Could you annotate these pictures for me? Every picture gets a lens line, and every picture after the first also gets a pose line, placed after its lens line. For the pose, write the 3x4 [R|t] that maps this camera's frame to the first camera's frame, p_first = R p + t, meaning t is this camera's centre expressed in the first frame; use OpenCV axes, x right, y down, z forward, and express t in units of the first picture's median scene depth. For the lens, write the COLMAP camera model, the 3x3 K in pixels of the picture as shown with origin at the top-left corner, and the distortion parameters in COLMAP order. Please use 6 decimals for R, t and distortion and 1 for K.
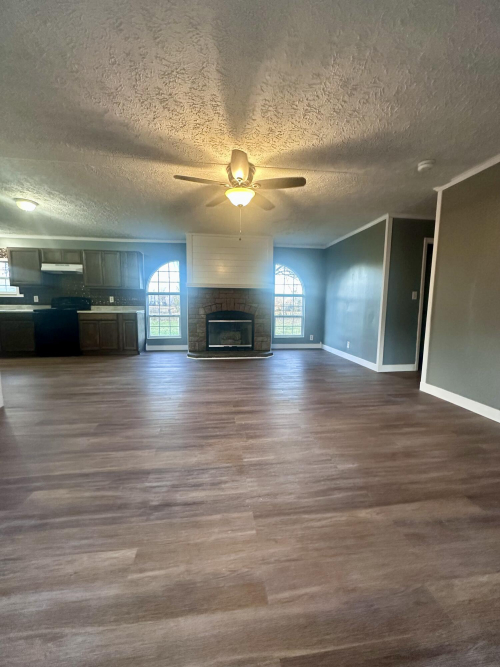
lens RADIAL K [[266.6, 0, 250.5], [0, 266.6, 331.9], [0, 0, 1]] dist [-0.003004, 0.000512]
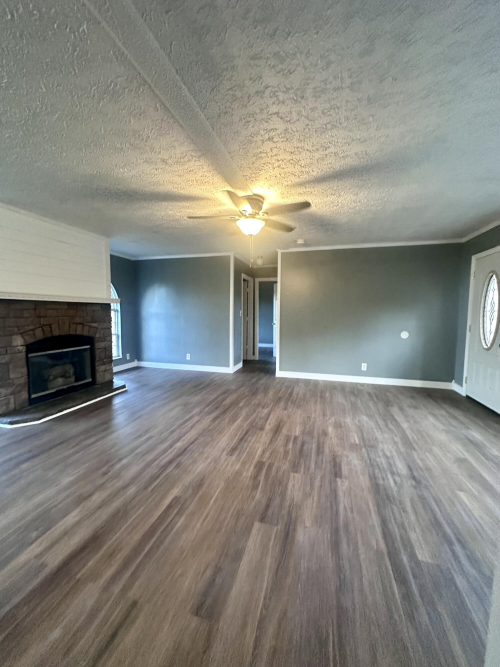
lens RADIAL K [[266.6, 0, 249.6], [0, 266.6, 331.3], [0, 0, 1]] dist [-0.003004, 0.000512]
pose [[0.400825, -0.075212, 0.913062, -0.522959], [0.092701, 0.994839, 0.041253, -0.076500], [-0.911452, 0.068107, 0.405729, 0.317834]]
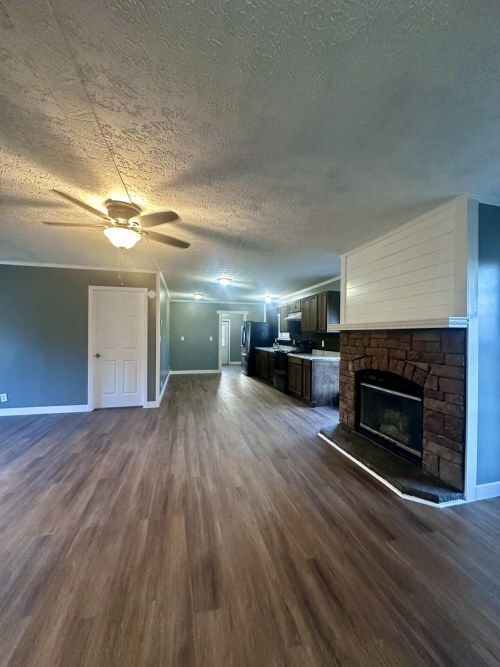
lens RADIAL K [[266.6, 0, 250.3], [0, 266.6, 332.8], [0, 0, 1]] dist [-0.003004, 0.000512]
pose [[0.112492, -0.014916, -0.993541, 0.449256], [-0.114413, 0.993042, -0.027863, -0.115573], [0.987044, 0.116808, 0.110003, 0.700013]]
